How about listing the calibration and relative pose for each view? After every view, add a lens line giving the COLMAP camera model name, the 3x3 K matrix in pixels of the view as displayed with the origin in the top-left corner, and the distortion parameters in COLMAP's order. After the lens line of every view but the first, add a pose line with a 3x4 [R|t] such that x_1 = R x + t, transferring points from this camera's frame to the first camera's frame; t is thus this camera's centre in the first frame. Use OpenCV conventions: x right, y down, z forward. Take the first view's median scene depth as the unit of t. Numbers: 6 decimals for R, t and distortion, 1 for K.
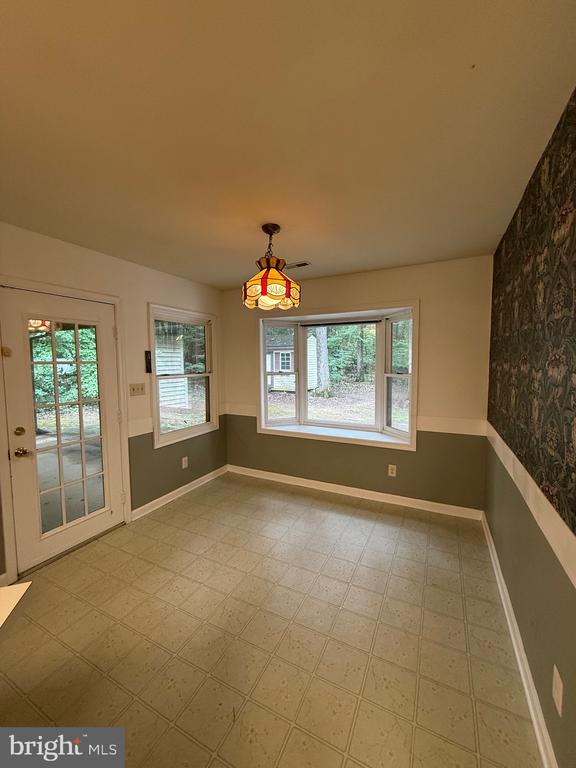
lens RADIAL K [[307.1, 0, 286.3], [0, 307.1, 381.8], [0, 0, 1]] dist [-0.000384, -0.000086]
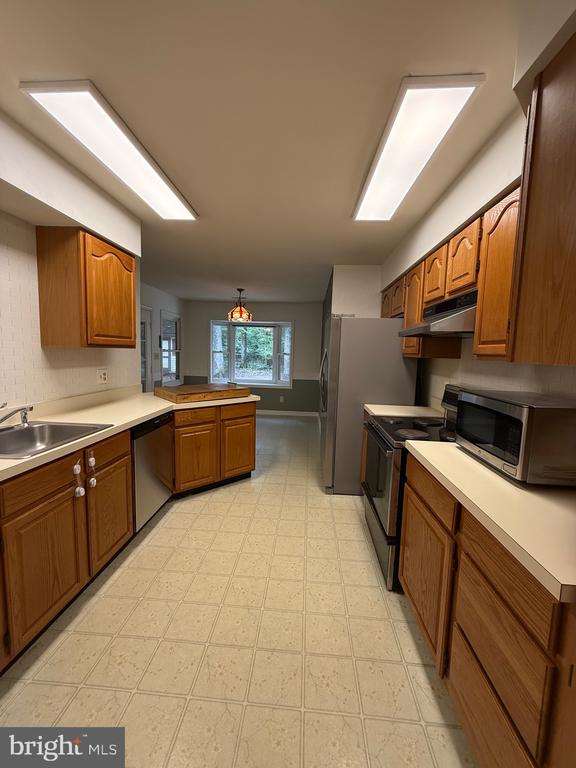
lens RADIAL K [[307.1, 0, 286.3], [0, 307.1, 381.8], [0, 0, 1]] dist [-0.000384, -0.000086]
pose [[0.922001, -0.006242, 0.387137, -0.449147], [-0.006107, 0.999511, 0.030660, 0.110627], [-0.387139, -0.030633, 0.921512, -0.969359]]
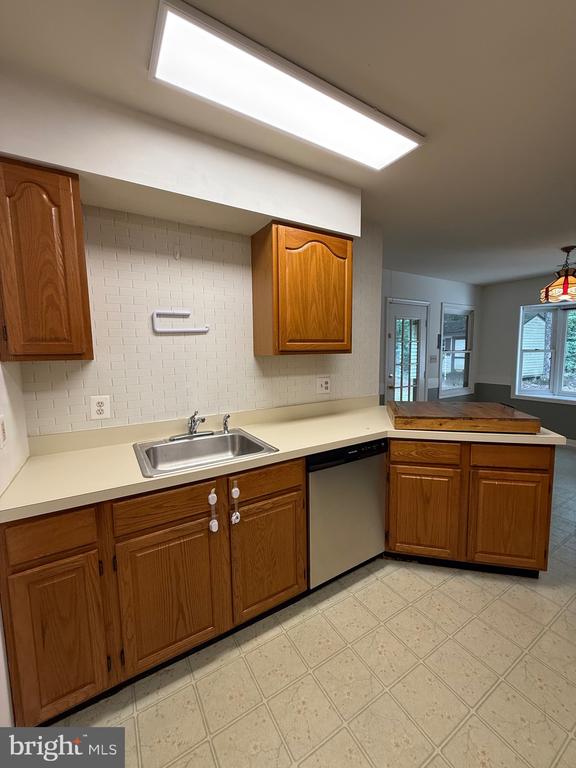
lens RADIAL K [[307.1, 0, 286.3], [0, 307.1, 381.8], [0, 0, 1]] dist [-0.000384, -0.000086]
pose [[0.847786, 0.047395, -0.528217, -0.267359], [-0.027517, 0.998588, 0.045434, 0.084453], [0.529625, -0.023983, 0.847893, -0.694041]]
